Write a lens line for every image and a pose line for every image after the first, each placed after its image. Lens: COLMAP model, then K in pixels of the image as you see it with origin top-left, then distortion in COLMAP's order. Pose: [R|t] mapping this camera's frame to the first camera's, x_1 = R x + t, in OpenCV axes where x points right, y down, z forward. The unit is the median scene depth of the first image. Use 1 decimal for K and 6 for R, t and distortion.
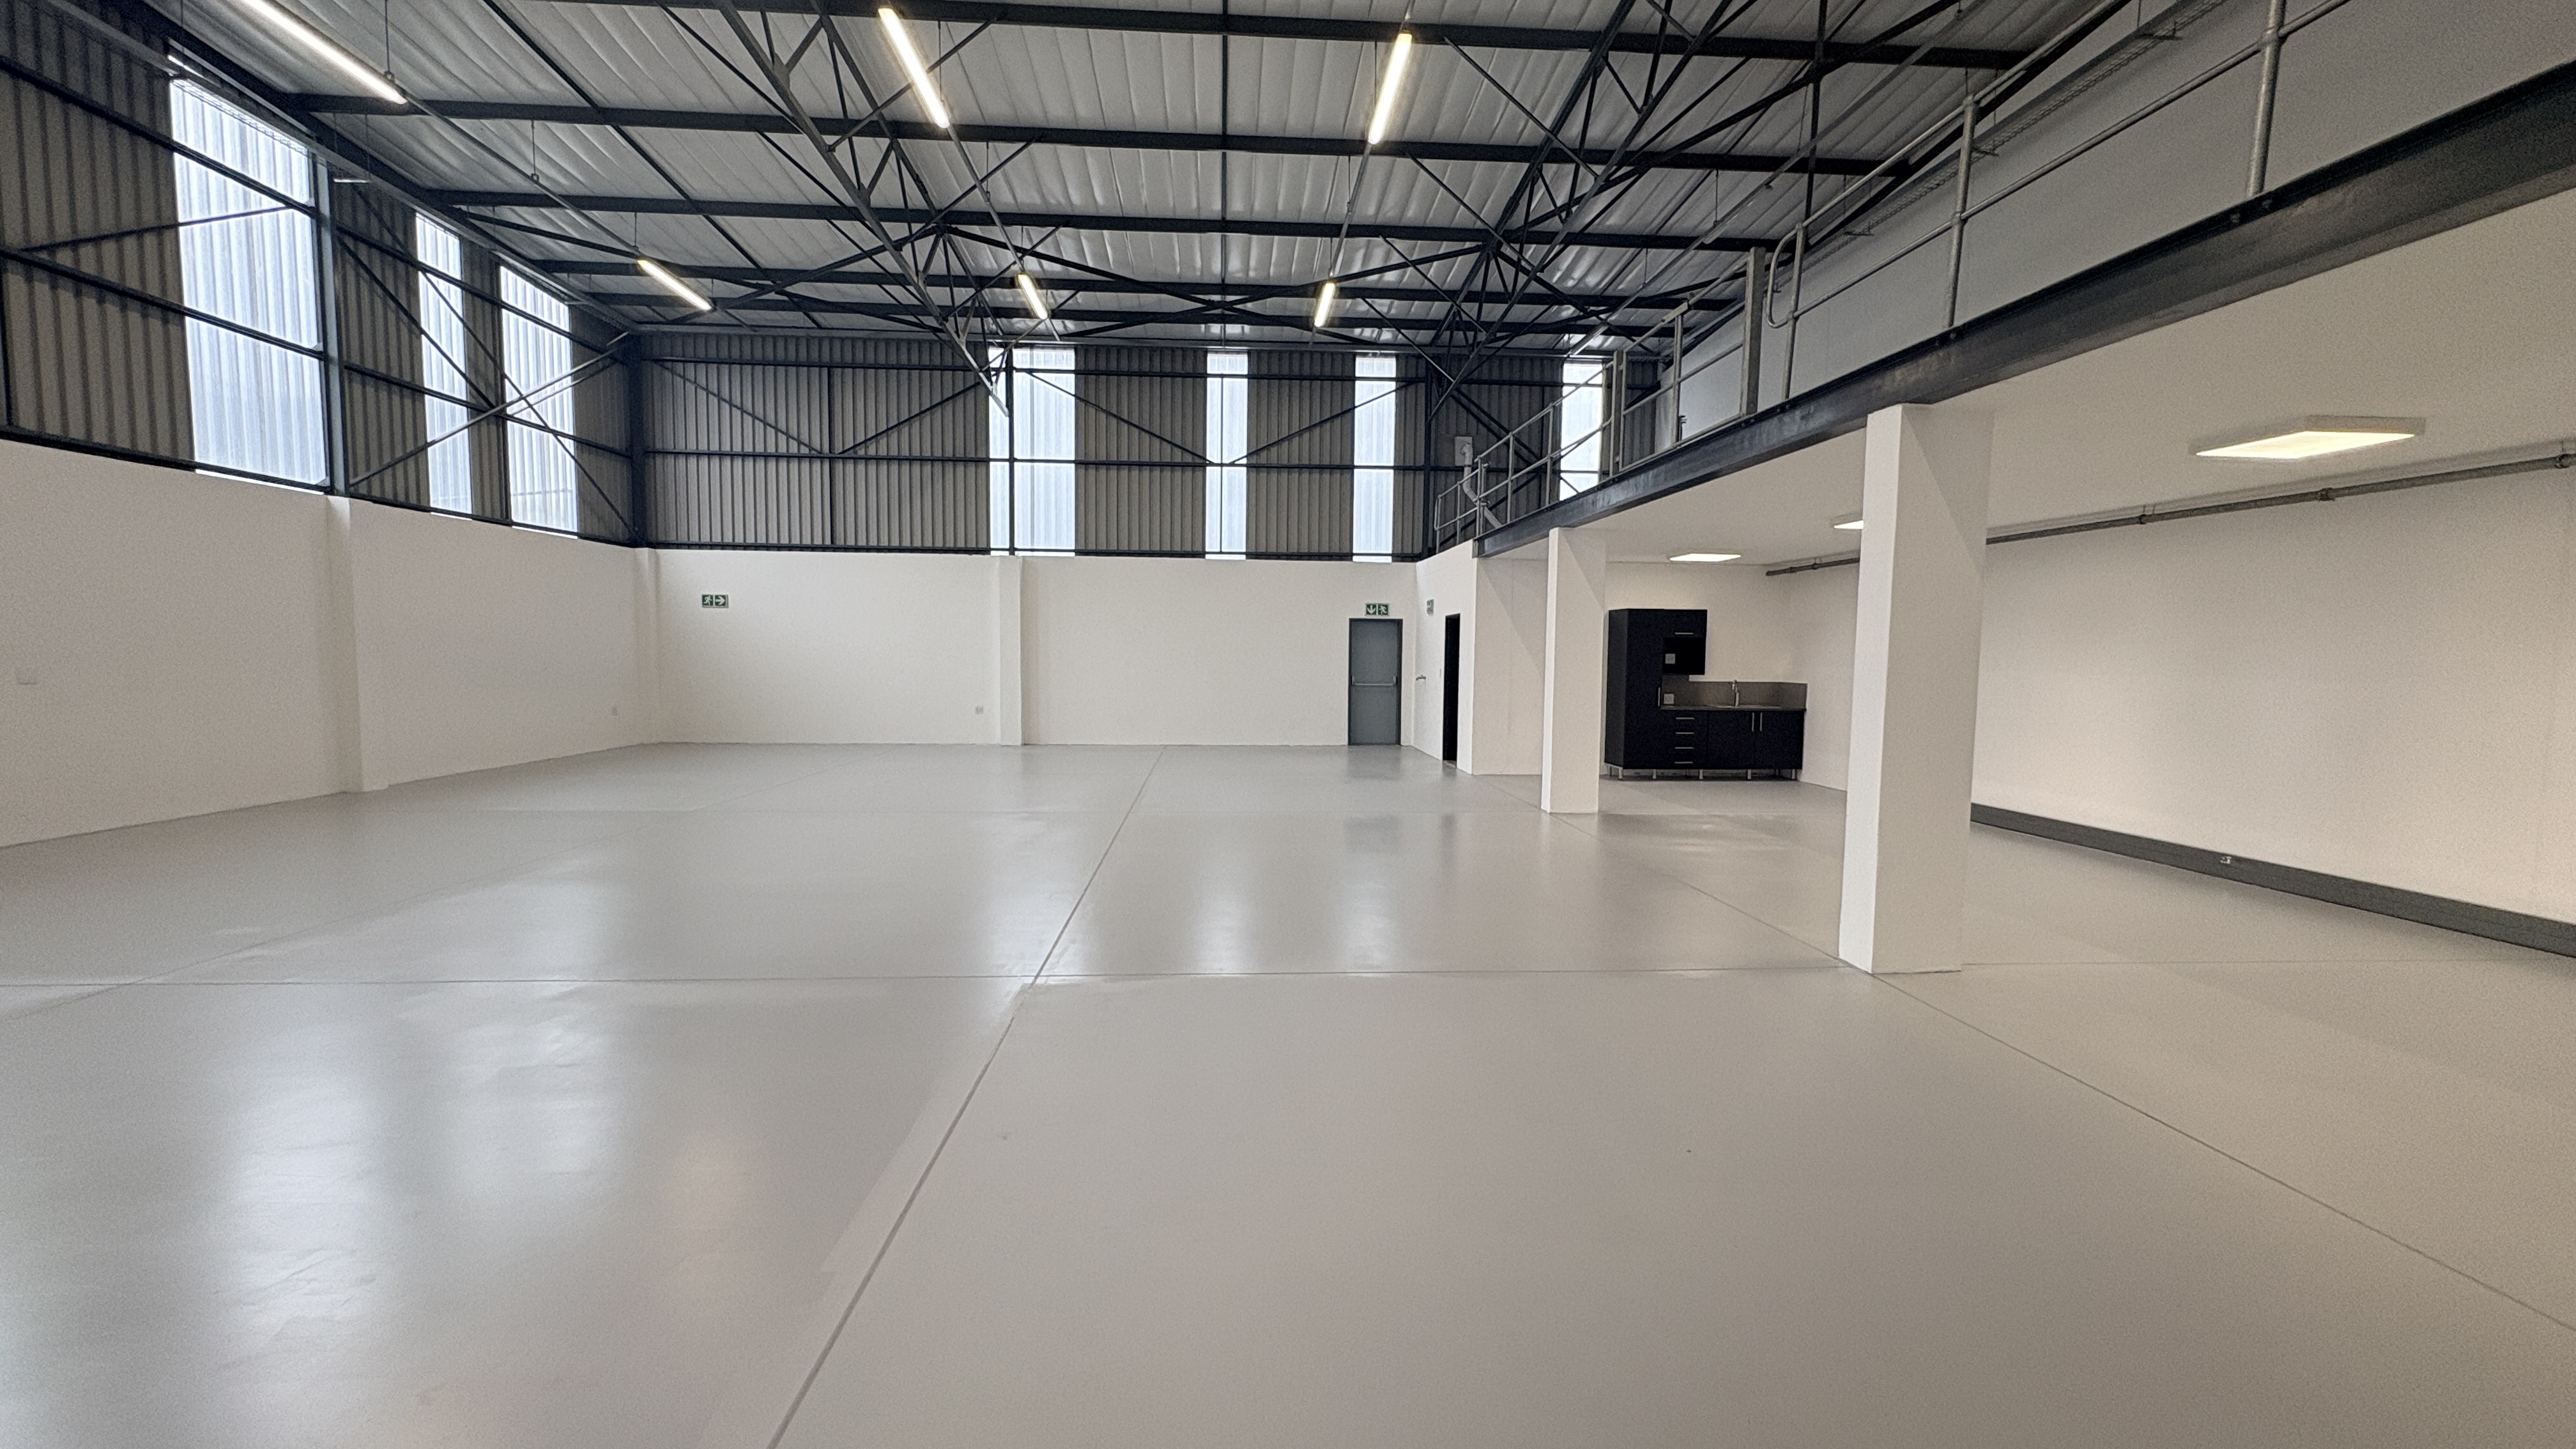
lens RADIAL K [[1034.5, 0, 1348.4], [0, 1034.5, 748.0], [0, 0, 1]] dist [0.006641, -0.001218]
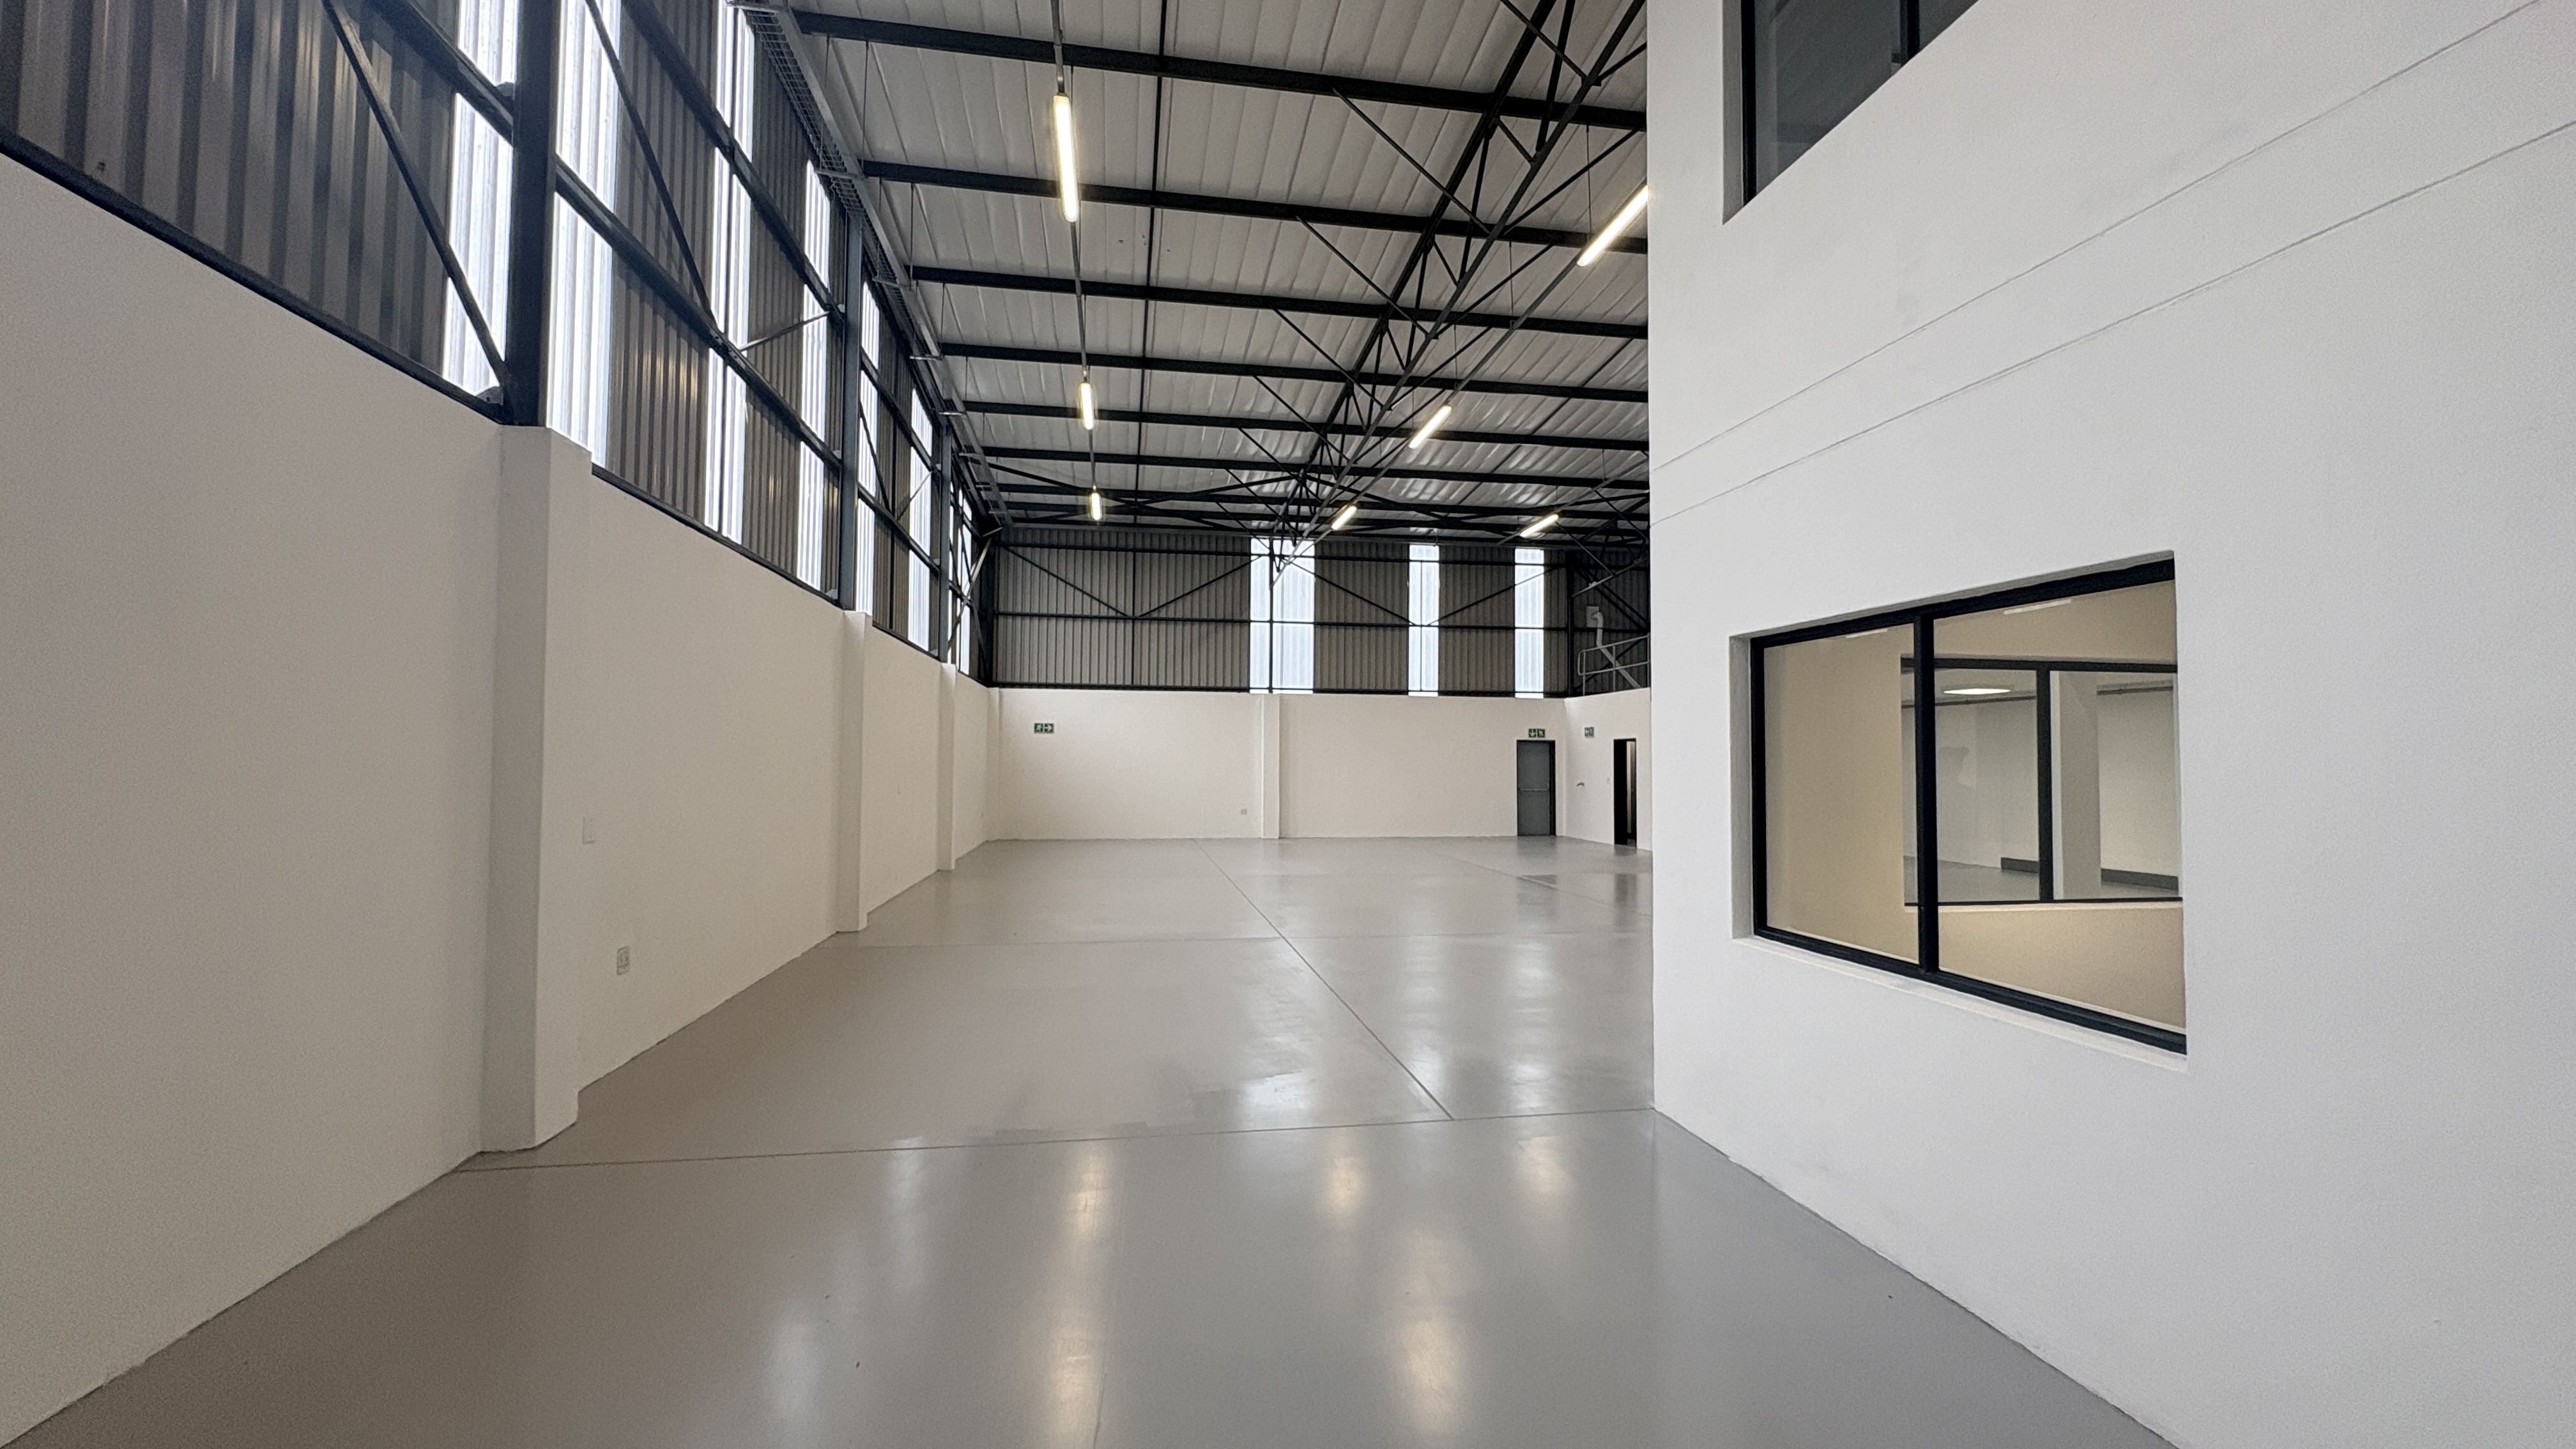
lens RADIAL K [[1034.5, 0, 1282.4], [0, 1034.5, 728.9], [0, 0, 1]] dist [0.006641, -0.001218]
pose [[0.994140, -0.001876, 0.108088, -0.451494], [0.015812, 0.991619, -0.128225, 0.025942], [-0.106942, 0.129183, 0.985837, -0.280461]]
